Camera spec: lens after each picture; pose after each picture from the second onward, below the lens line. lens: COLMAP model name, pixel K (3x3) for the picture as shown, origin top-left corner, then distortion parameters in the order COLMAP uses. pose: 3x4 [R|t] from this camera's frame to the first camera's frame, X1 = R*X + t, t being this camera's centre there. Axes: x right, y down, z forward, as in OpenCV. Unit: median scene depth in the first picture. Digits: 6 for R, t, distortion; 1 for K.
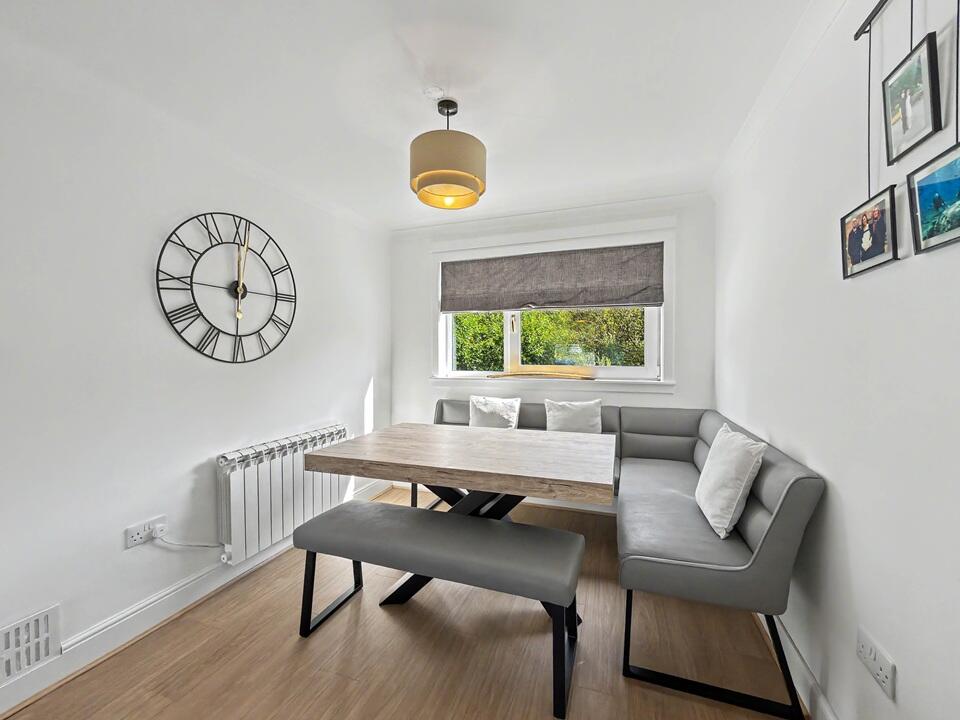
lens RADIAL K [[396.1, 0, 480.0], [0, 396.1, 360.0], [0, 0, 1]] dist [0.001460, 0.000211]
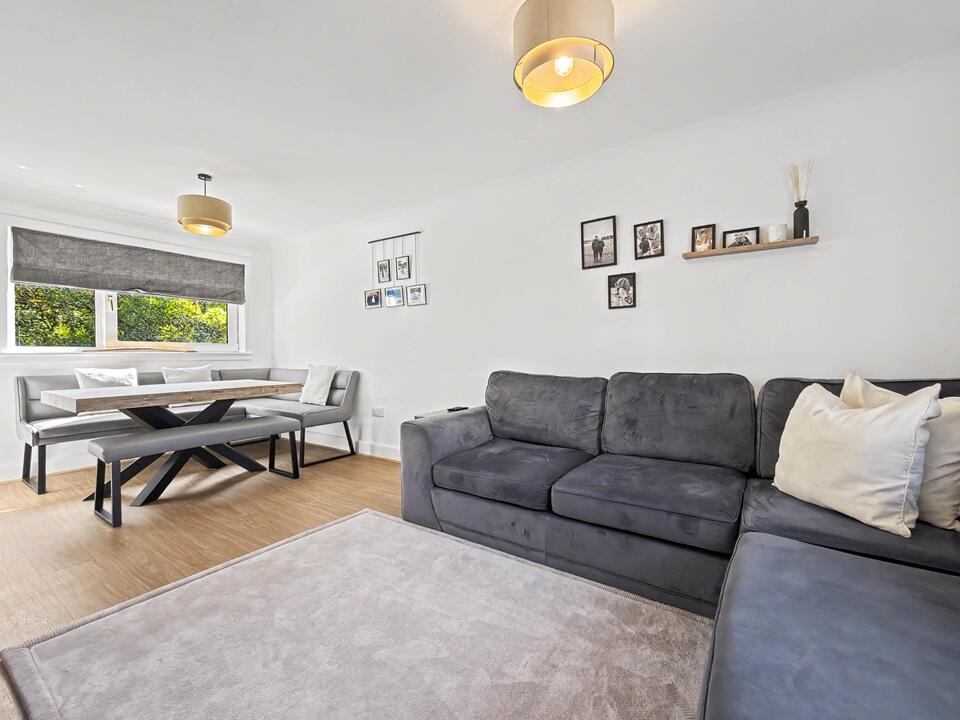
lens RADIAL K [[396.1, 0, 480.0], [0, 396.1, 360.0], [0, 0, 1]] dist [0.001460, 0.000211]
pose [[0.264689, -0.017059, 0.964183, -0.781714], [0.016632, 0.999776, 0.013123, 0.075004], [-0.964190, 0.012563, 0.264914, -0.310495]]
